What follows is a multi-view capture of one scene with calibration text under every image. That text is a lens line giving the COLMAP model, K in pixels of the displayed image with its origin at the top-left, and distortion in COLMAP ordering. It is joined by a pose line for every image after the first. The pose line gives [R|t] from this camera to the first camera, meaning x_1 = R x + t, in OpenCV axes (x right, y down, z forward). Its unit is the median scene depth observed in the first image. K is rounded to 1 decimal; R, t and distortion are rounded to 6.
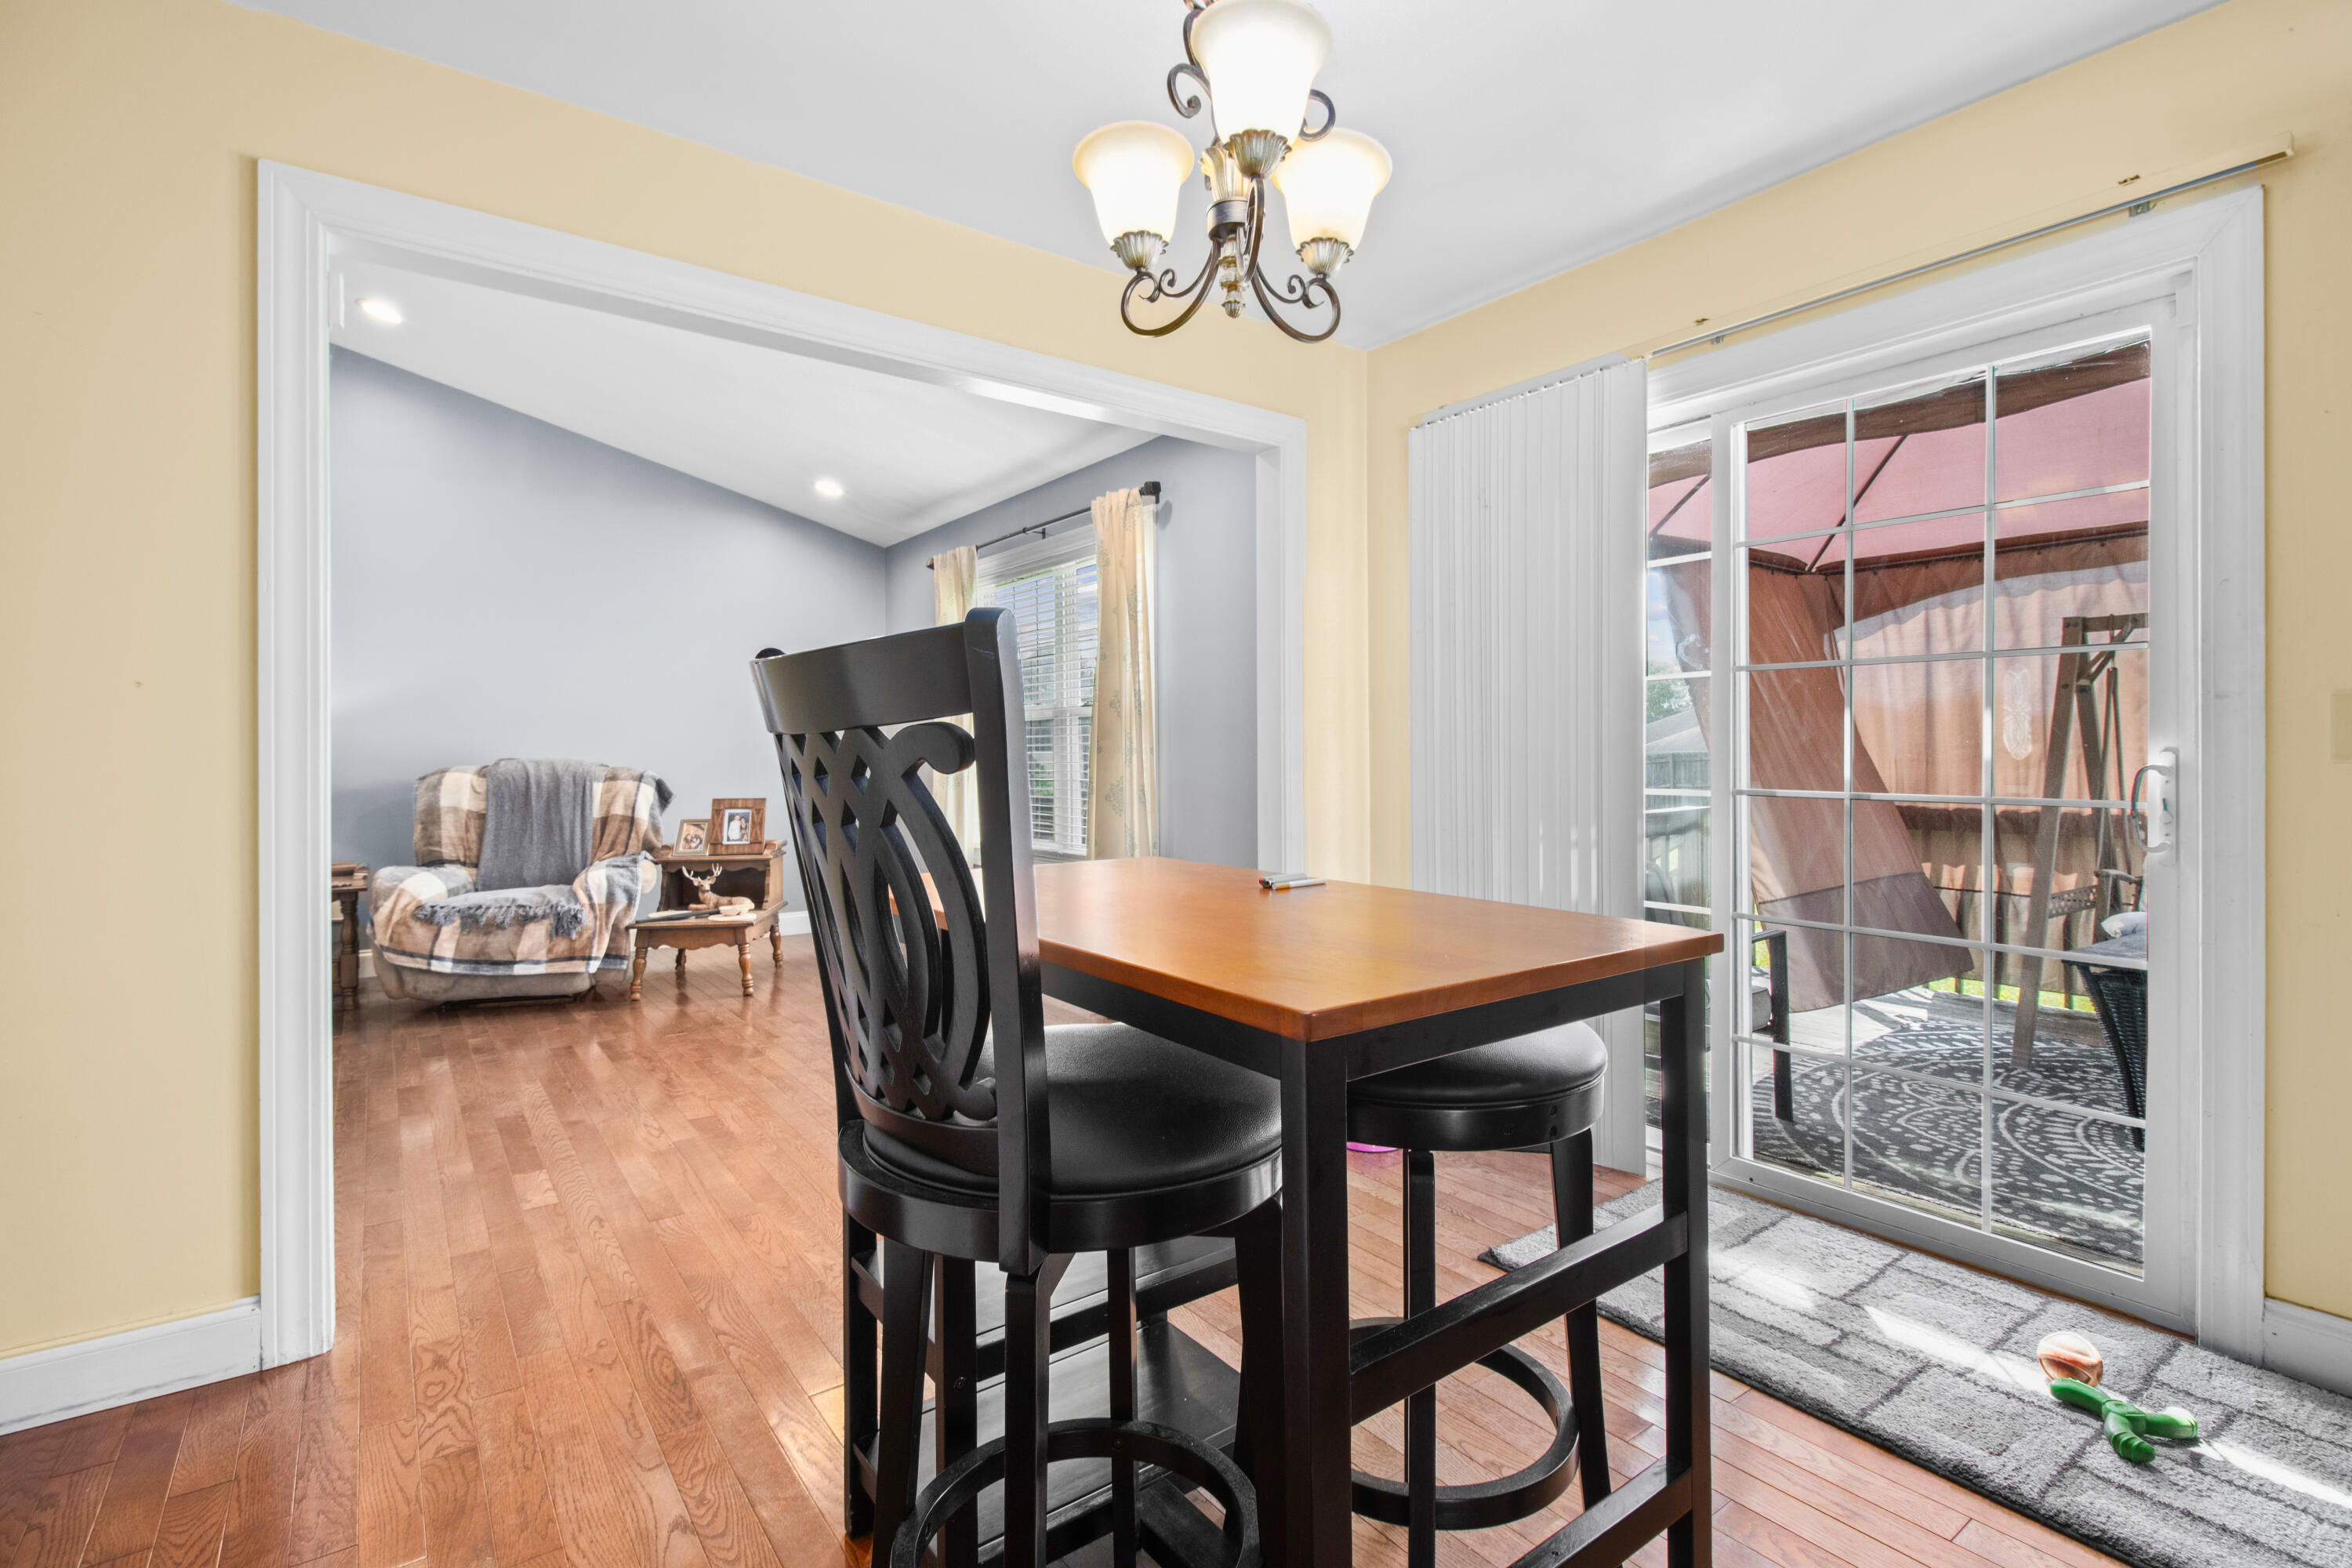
lens RADIAL K [[1132.6, 0, 1189.0], [0, 1132.6, 774.3], [0, 0, 1]] dist [-0.001793, -0.005261]
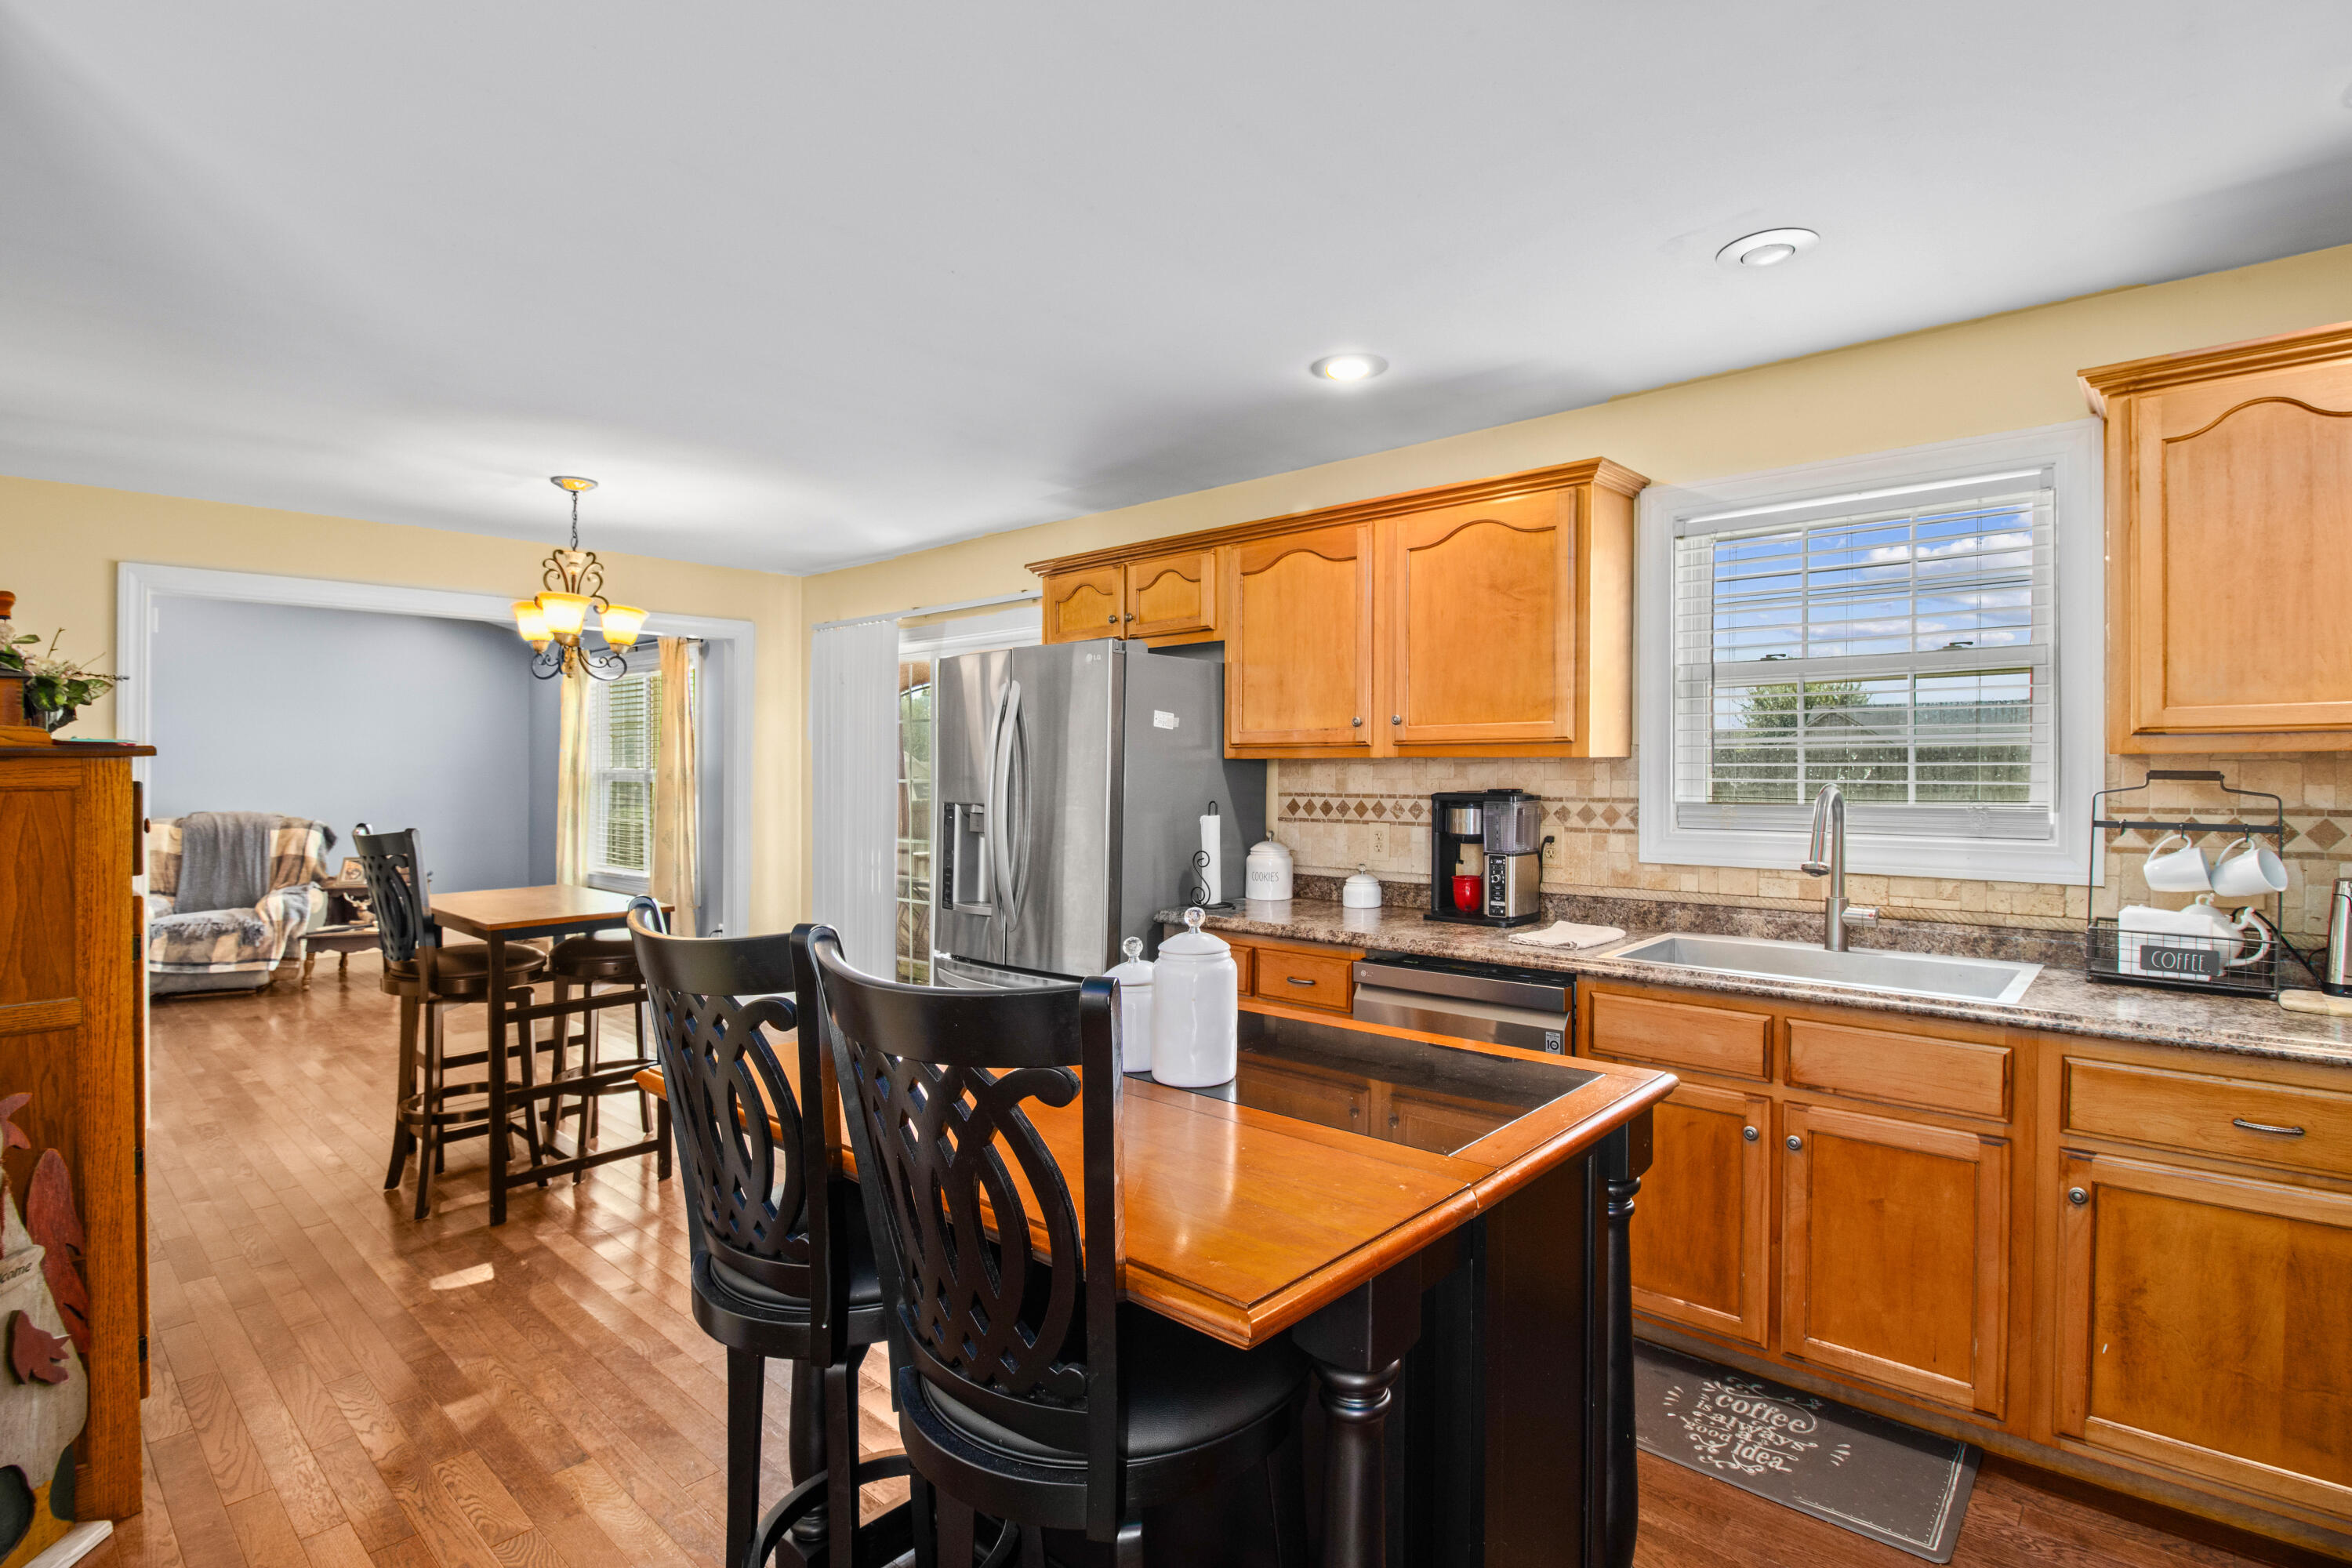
lens RADIAL K [[1132.6, 0, 1131.7], [0, 1132.6, 765.5], [0, 0, 1]] dist [-0.001793, -0.005261]
pose [[0.983550, -0.001269, 0.180632, 0.245275], [0.004723, 0.999814, -0.018689, -0.042497], [-0.180574, 0.019234, 0.983373, -0.525208]]
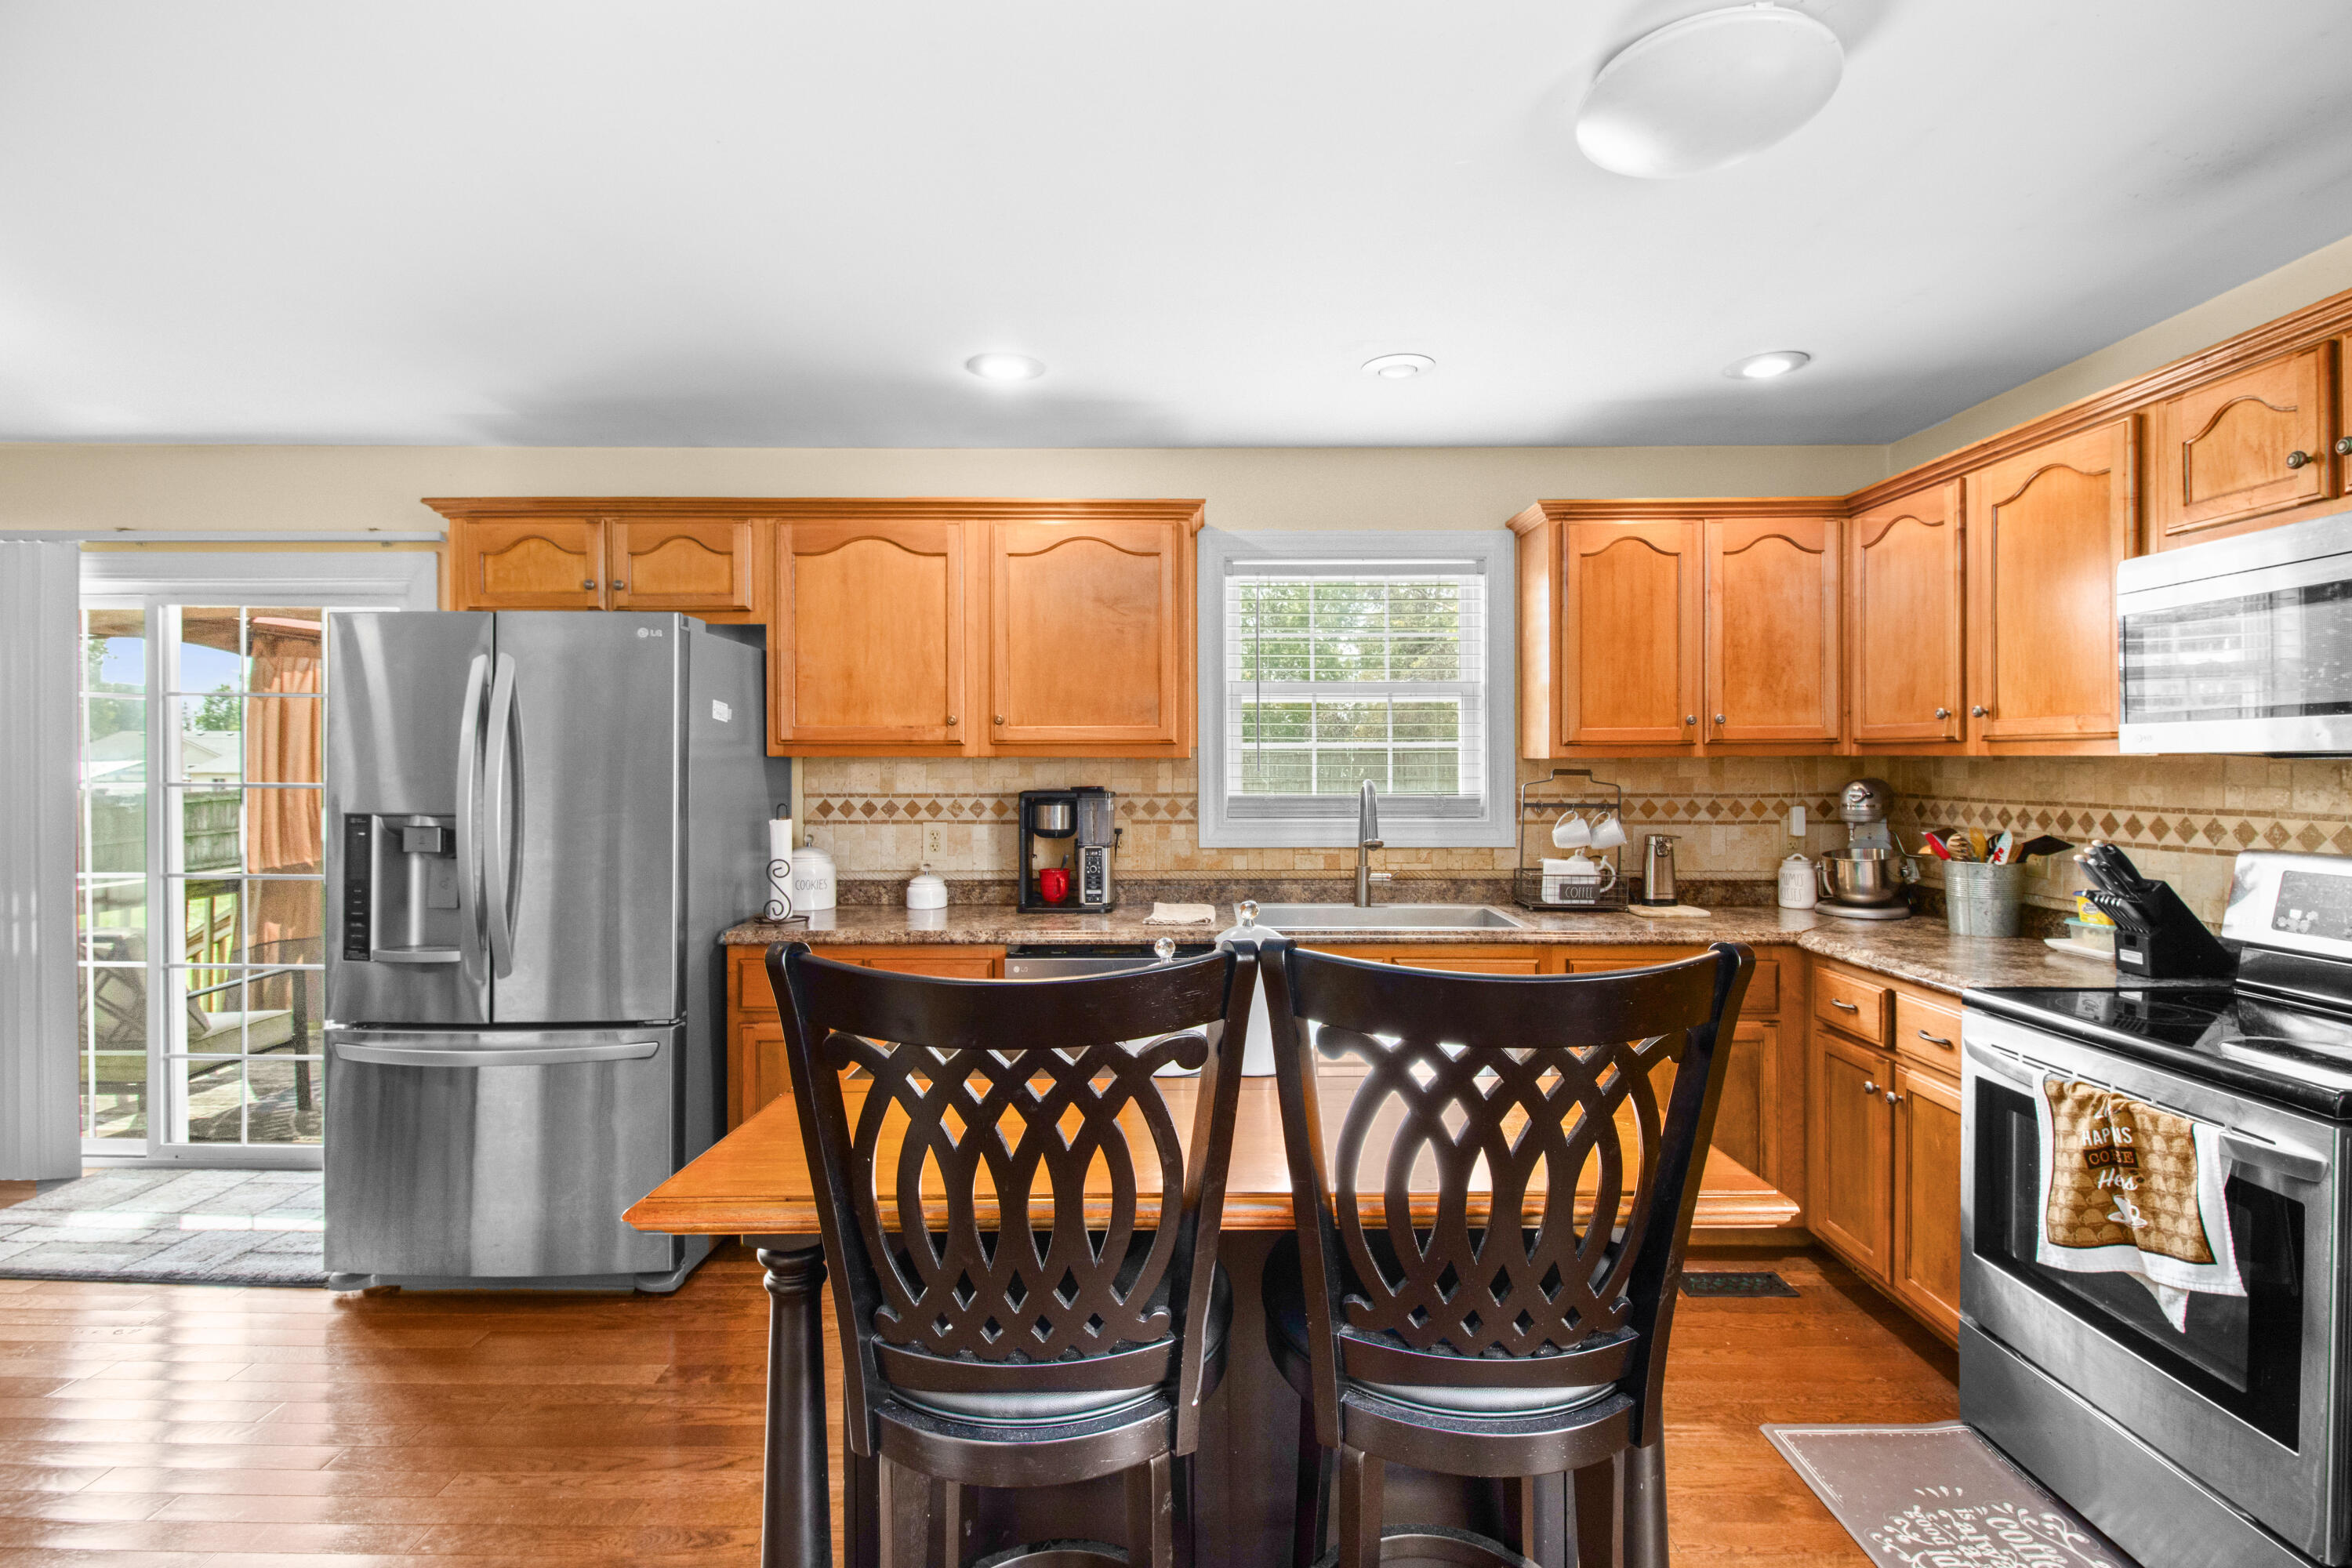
lens RADIAL K [[1132.6, 0, 1168.2], [0, 1132.6, 777.0], [0, 0, 1]] dist [-0.001793, -0.005261]
pose [[0.604871, -0.007406, 0.796289, 0.071812], [0.013200, 0.999913, -0.000727, -0.044594], [-0.796214, 0.010951, 0.604916, -0.410630]]
